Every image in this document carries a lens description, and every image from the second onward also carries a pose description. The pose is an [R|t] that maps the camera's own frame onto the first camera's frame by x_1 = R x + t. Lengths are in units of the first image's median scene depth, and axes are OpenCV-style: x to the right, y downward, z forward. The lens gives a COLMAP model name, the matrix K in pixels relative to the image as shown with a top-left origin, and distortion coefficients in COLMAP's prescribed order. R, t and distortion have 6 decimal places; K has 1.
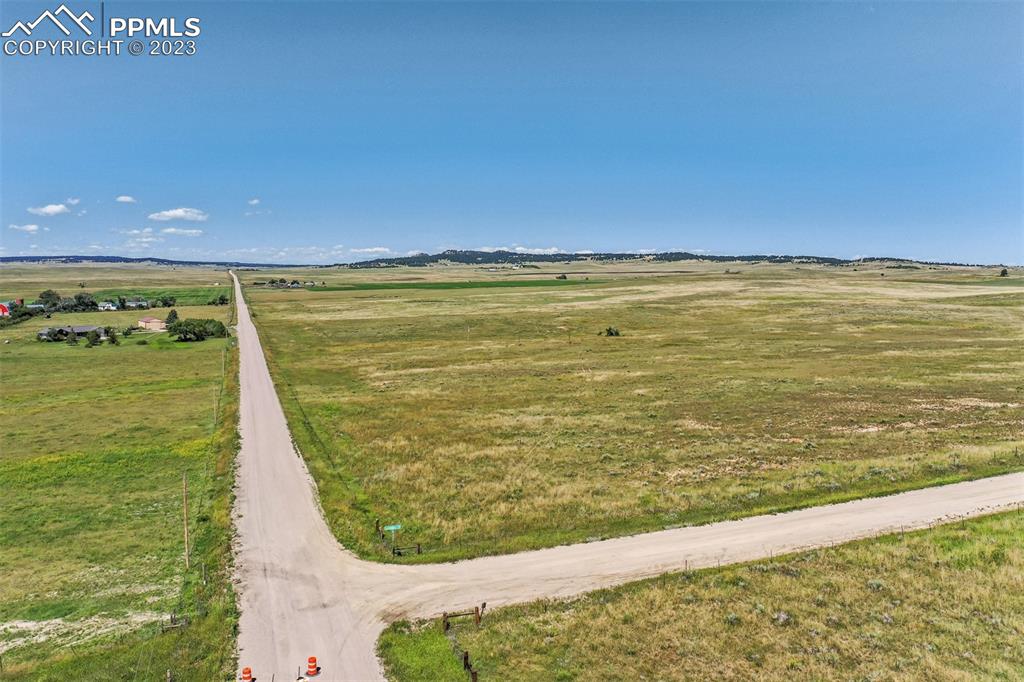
lens RADIAL K [[807.9, 0, 524.1], [0, 807.9, 339.5], [0, 0, 1]] dist [-0.009296, 0.003280]
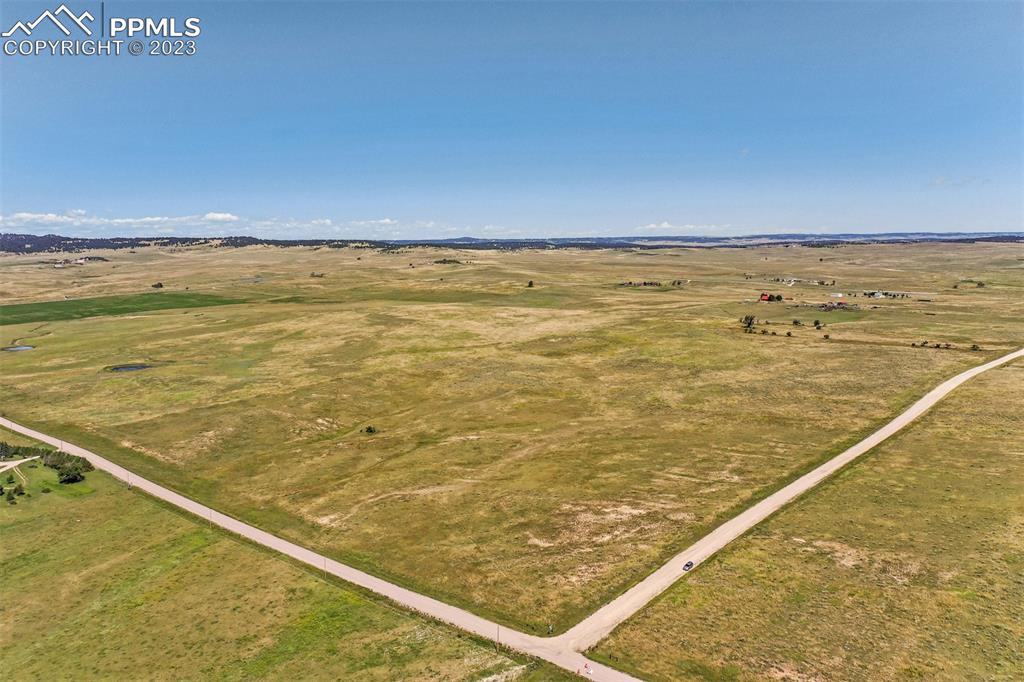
lens RADIAL K [[807.9, 0, 524.1], [0, 807.9, 339.5], [0, 0, 1]] dist [-0.009296, 0.003280]
pose [[0.844297, -0.037382, 0.534570, -0.073692], [0.008306, 0.998357, 0.056696, -0.042676], [-0.535811, -0.043428, 0.843220, -0.064473]]
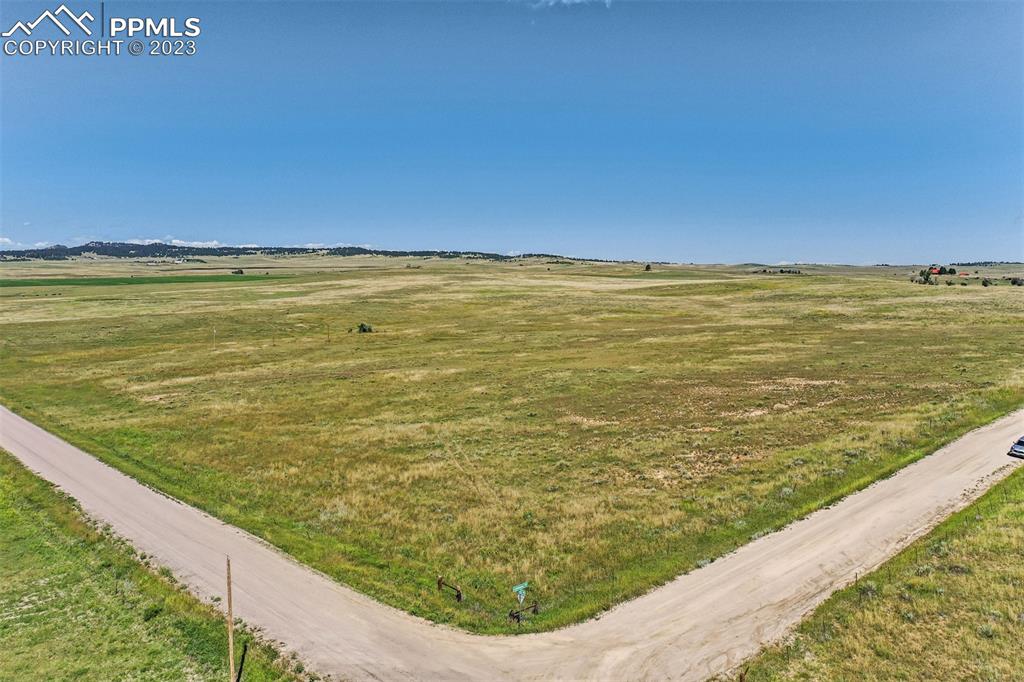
lens RADIAL K [[807.9, 0, 524.1], [0, 807.9, 339.5], [0, 0, 1]] dist [-0.009296, 0.003280]
pose [[0.916900, -0.034307, 0.397640, -0.016262], [0.031971, 0.999411, 0.012506, -0.000349], [-0.397834, 0.001246, 0.917456, 0.010699]]
